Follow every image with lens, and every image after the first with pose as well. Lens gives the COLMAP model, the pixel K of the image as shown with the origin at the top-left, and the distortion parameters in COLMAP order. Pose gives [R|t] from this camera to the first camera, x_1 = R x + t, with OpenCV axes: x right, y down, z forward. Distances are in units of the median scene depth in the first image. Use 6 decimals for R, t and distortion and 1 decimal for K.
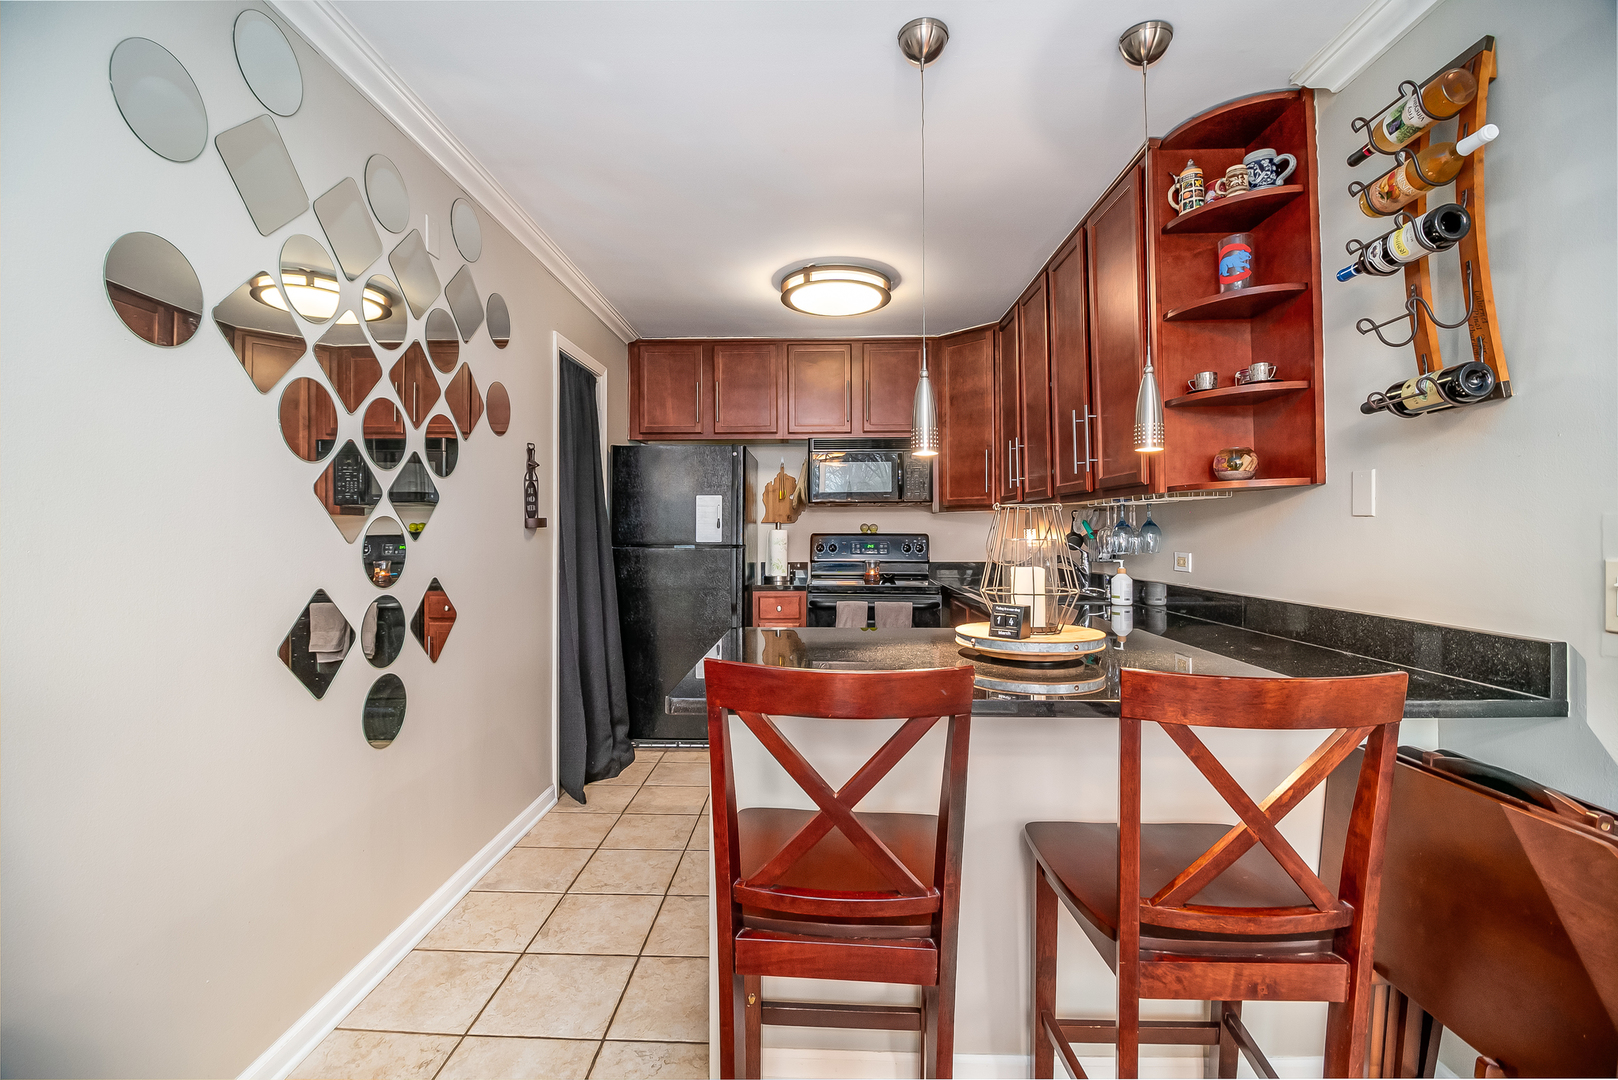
lens RADIAL K [[694.7, 0, 789.2], [0, 694.7, 548.2], [0, 0, 1]] dist [0.000776, -0.011053]
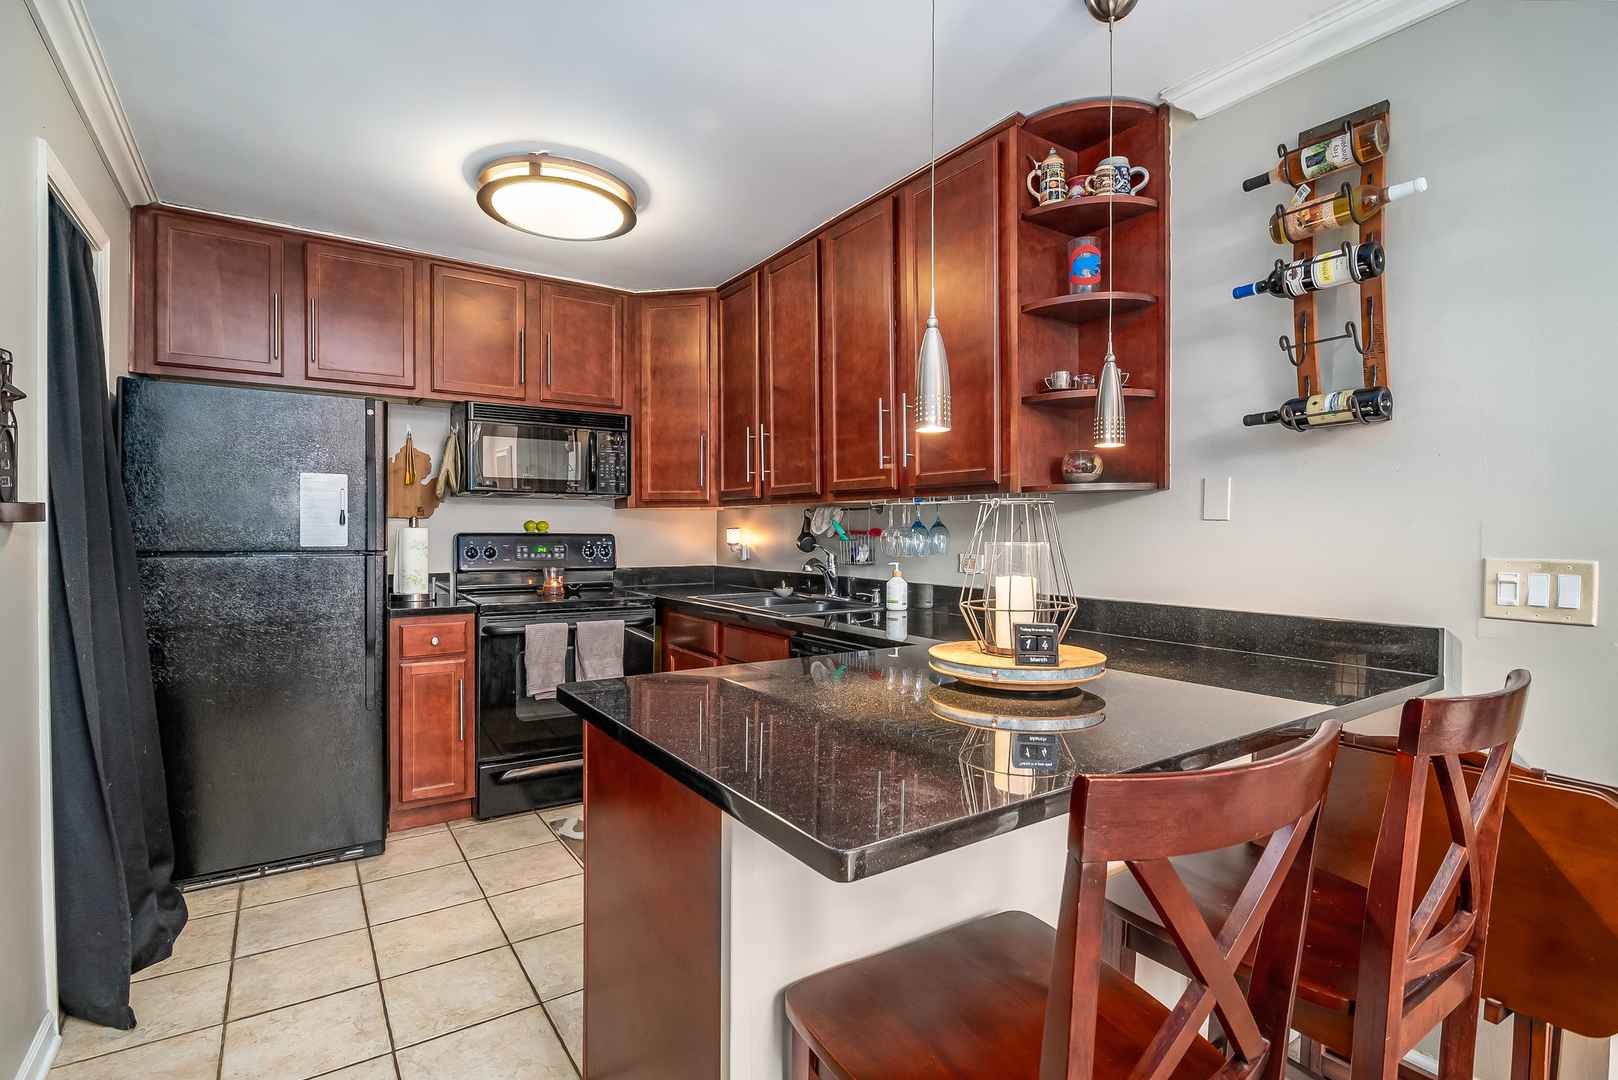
lens RADIAL K [[754.3, 0, 773.0], [0, 754.3, 560.2], [0, 0, 1]] dist [-0.001082, -0.000534]
pose [[0.810957, -0.019215, 0.584790, -0.238536], [0.009746, 0.999766, 0.019334, -0.007181], [-0.585024, -0.009980, 0.810955, 0.243472]]
